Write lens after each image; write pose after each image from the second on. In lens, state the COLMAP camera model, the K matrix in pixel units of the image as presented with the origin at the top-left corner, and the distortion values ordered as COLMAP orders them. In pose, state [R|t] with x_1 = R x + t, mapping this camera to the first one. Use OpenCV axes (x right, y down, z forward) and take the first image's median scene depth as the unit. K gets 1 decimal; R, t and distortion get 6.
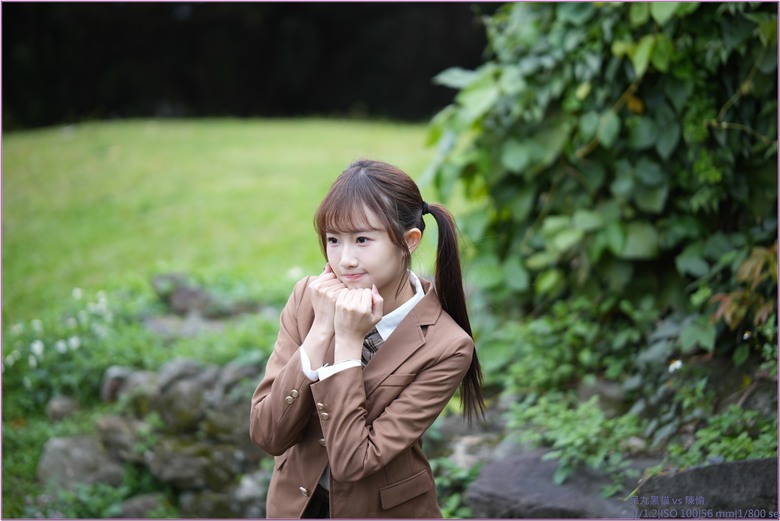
lens RADIAL K [[1801.0, 0, 386.9], [0, 1801.0, 273.8], [0, 0, 1]] dist [0.138470, 0.000000]
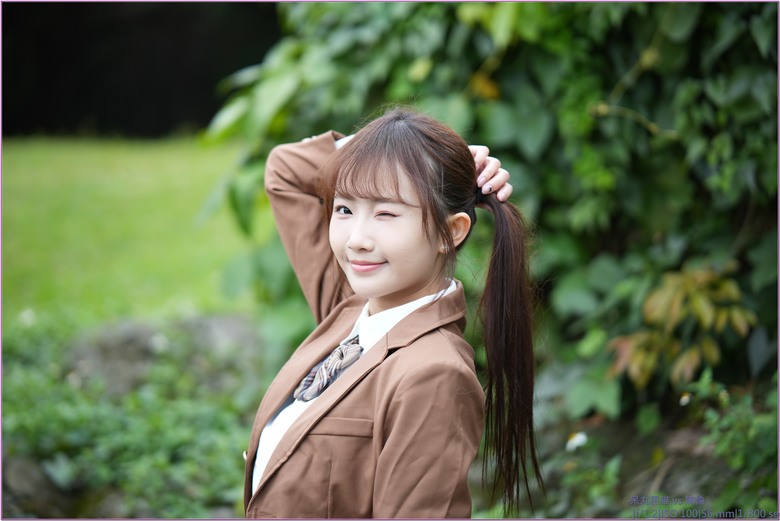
lens RADIAL K [[1801.0, 0, 382.3], [0, 1801.0, 262.3], [0, 0, 1]] dist [0.138470, 0.000000]
pose [[0.988869, -0.009249, 0.148498, -0.019992], [0.013398, 0.999547, -0.026964, -0.001039], [-0.148181, 0.028653, 0.988545, 0.273954]]
